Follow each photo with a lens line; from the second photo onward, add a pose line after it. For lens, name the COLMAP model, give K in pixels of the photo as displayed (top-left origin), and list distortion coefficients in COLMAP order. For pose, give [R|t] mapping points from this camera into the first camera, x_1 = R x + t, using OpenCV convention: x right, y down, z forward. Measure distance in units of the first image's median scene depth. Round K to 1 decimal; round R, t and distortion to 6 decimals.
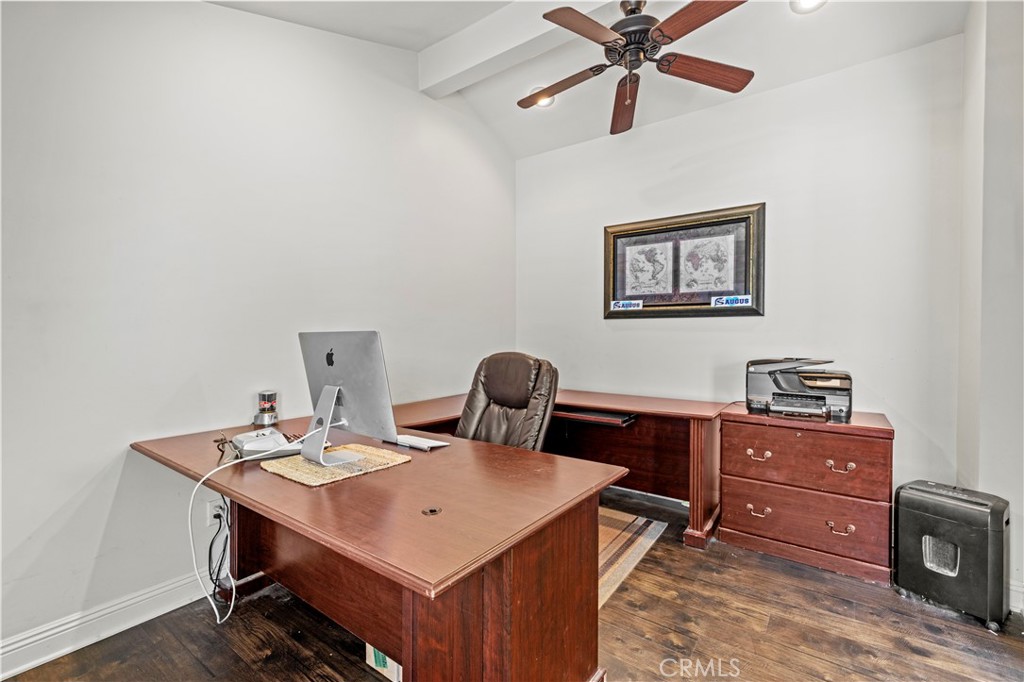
lens RADIAL K [[438.7, 0, 513.3], [0, 438.7, 340.4], [0, 0, 1]] dist [0.005084, -0.000011]
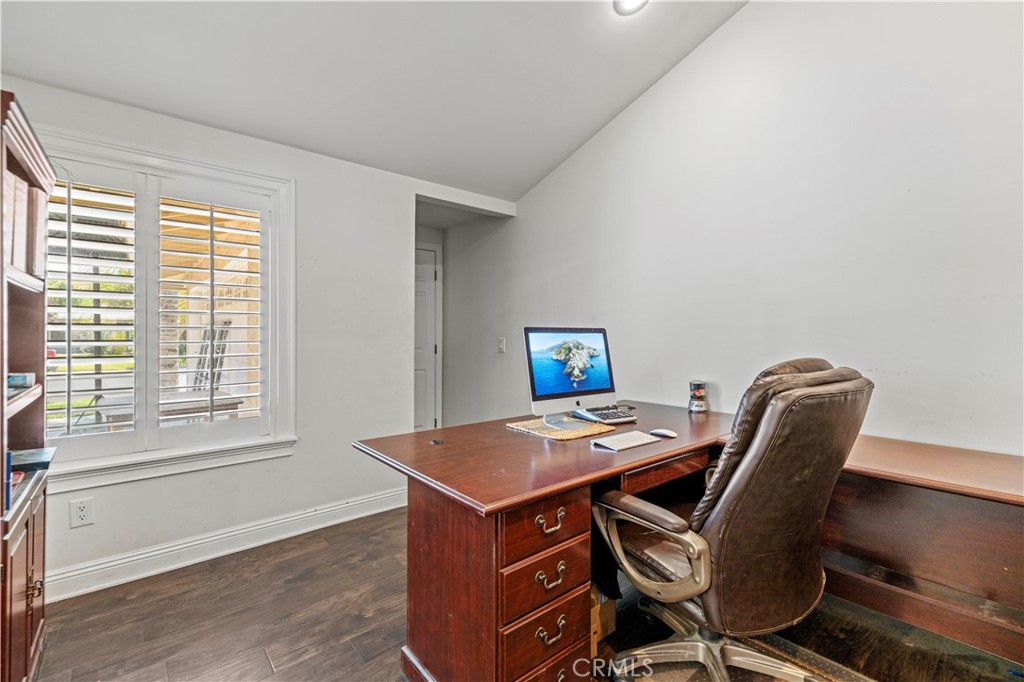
lens RADIAL K [[438.7, 0, 512.5], [0, 438.7, 338.4], [0, 0, 1]] dist [0.005084, -0.000011]
pose [[-0.238067, -0.002976, -0.971244, 0.634004], [-0.006169, 0.999980, -0.001552, 0.013041], [0.971229, 0.005622, -0.238080, 0.815960]]
